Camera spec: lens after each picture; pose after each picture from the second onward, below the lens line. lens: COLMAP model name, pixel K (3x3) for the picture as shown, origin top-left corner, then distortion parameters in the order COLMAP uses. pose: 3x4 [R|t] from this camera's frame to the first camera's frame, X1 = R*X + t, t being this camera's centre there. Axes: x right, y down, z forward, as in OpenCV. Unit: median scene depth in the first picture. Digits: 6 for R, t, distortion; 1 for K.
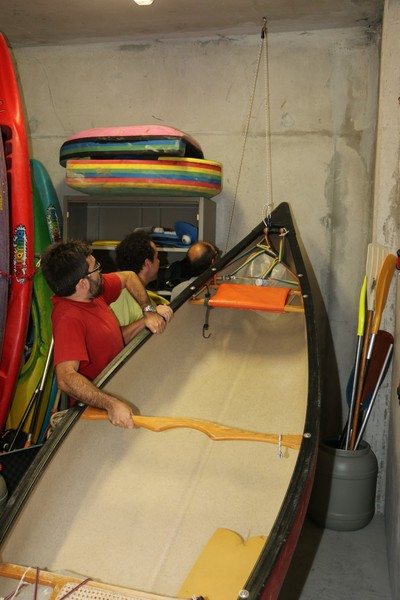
lens RADIAL K [[620.9, 0, 200.0], [0, 620.9, 300.0], [0, 0, 1]] dist [-0.113469, 0.289534]
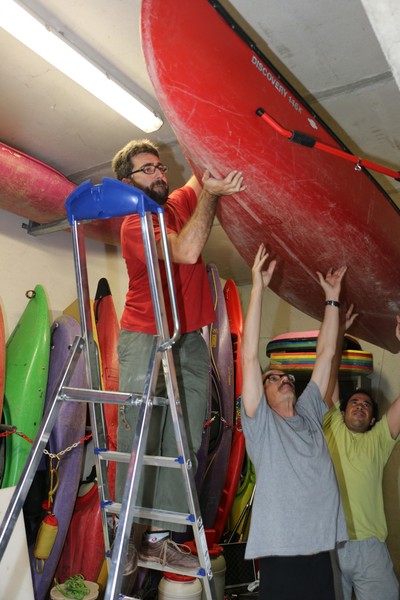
lens RADIAL K [[481.2, 0, 203.1], [0, 481.2, 297.0], [0, 0, 1]] dist [-0.185612, 0.148773]
pose [[0.936994, -0.059963, -0.344161, 0.051259], [-0.053776, 0.948661, -0.311690, 0.026393], [0.345182, 0.310559, 0.885665, -0.186551]]
